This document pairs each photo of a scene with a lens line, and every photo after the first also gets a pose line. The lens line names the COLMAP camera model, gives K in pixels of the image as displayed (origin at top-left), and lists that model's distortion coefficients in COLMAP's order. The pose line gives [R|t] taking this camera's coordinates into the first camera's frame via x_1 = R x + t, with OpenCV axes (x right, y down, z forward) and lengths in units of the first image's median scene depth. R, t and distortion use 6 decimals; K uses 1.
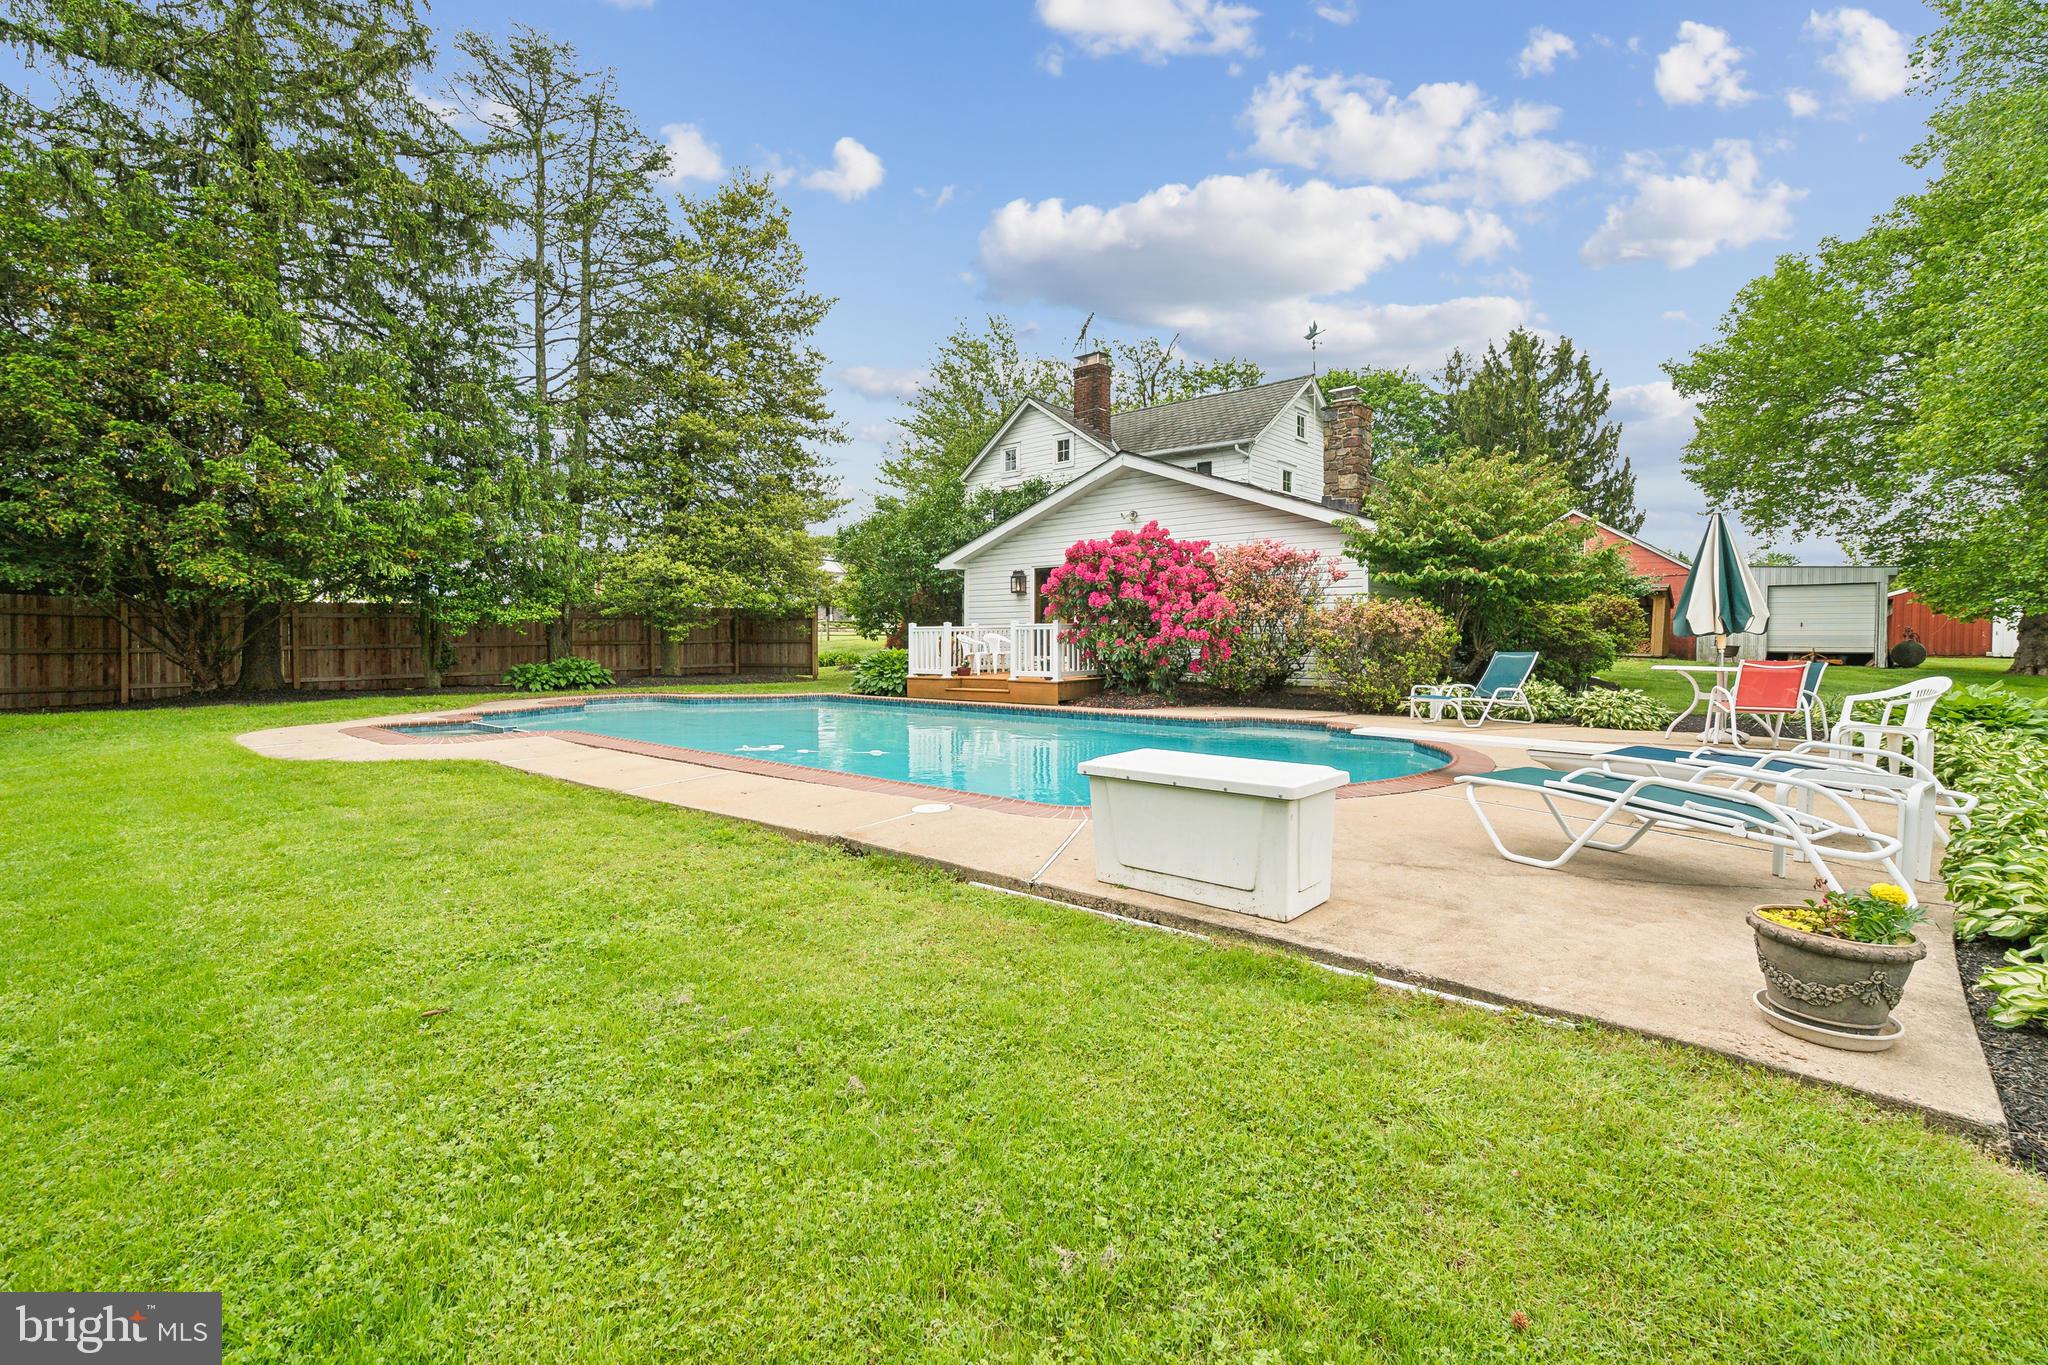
lens RADIAL K [[924.8, 0, 1018.1], [0, 924.8, 670.6], [0, 0, 1]] dist [-0.001175, 0.000017]
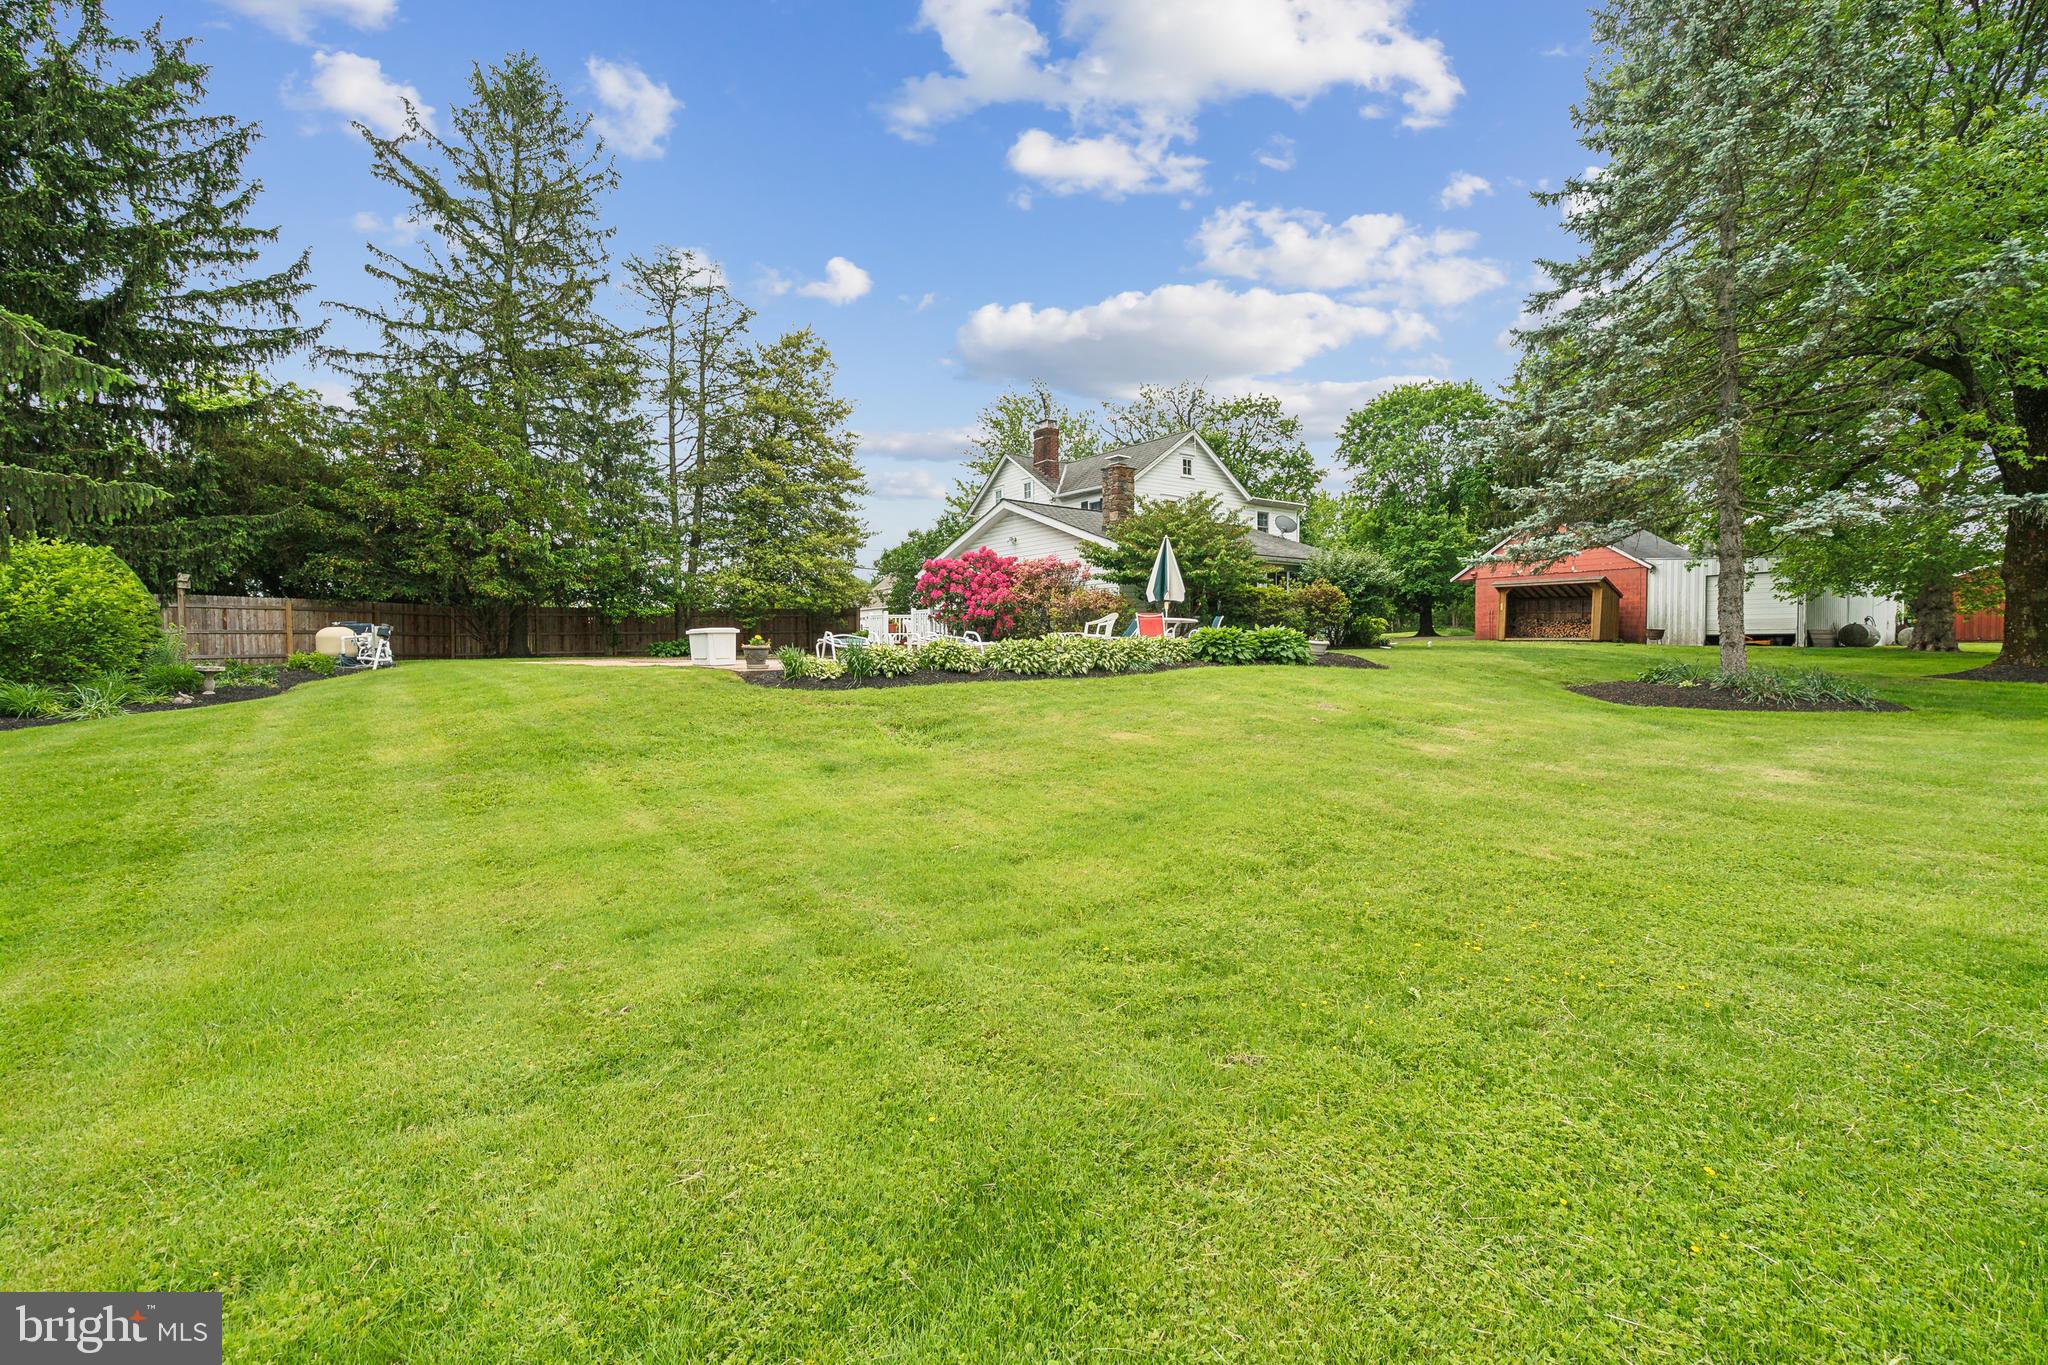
lens RADIAL K [[924.8, 0, 1030.2], [0, 924.8, 687.4], [0, 0, 1]] dist [-0.001175, 0.000017]
pose [[0.978286, -0.000138, -0.207261, 0.434904], [0.001712, 0.999971, 0.007418, 0.059281], [0.207254, -0.007612, 0.978258, -0.455631]]
